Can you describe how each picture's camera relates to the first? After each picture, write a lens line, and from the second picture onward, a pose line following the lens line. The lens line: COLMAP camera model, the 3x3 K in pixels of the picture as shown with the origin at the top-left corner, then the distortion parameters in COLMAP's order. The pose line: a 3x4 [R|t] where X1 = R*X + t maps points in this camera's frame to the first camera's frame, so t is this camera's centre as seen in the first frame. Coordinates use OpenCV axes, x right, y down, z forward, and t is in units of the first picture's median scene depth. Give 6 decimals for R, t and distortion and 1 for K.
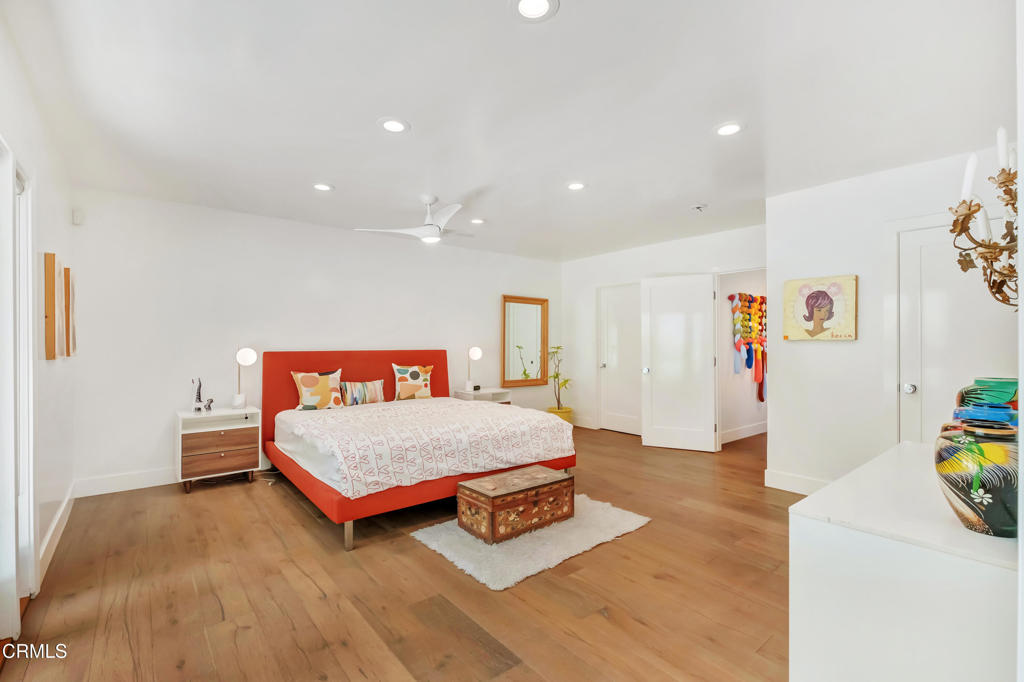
lens RADIAL K [[458.2, 0, 510.9], [0, 458.2, 344.3], [0, 0, 1]] dist [-0.001918, -0.000158]
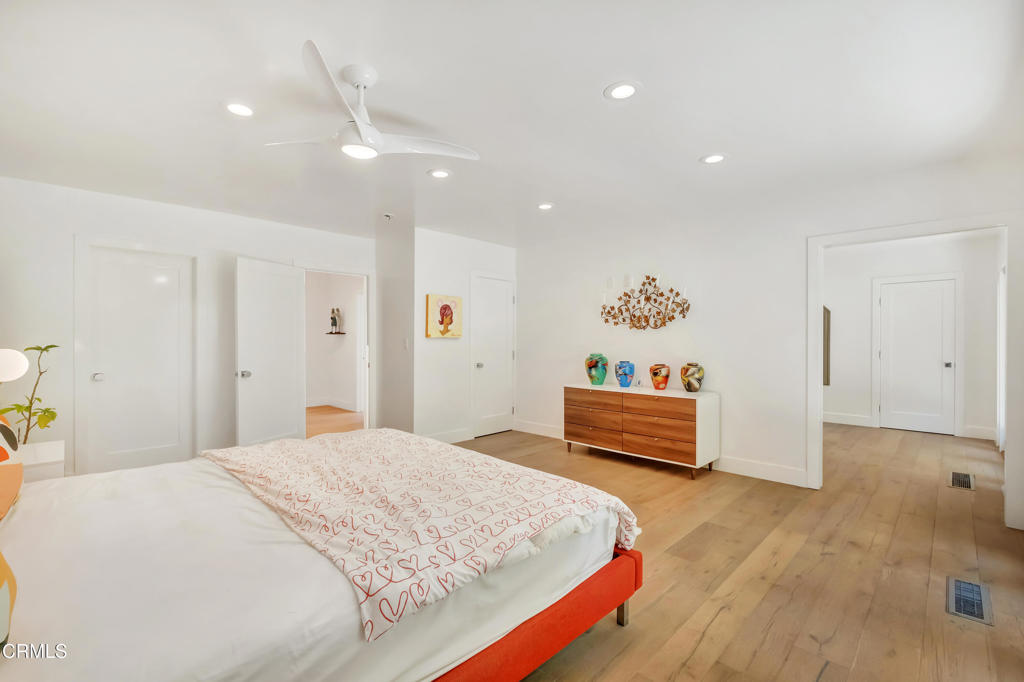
lens RADIAL K [[453.0, 0, 508.2], [0, 453.0, 339.4], [0, 0, 1]] dist [-0.001670, -0.000190]
pose [[-0.108315, -0.000096, 0.994117, -0.812490], [0.005252, 0.999986, 0.000669, -0.004231], [-0.994103, 0.005294, -0.108313, 0.972954]]
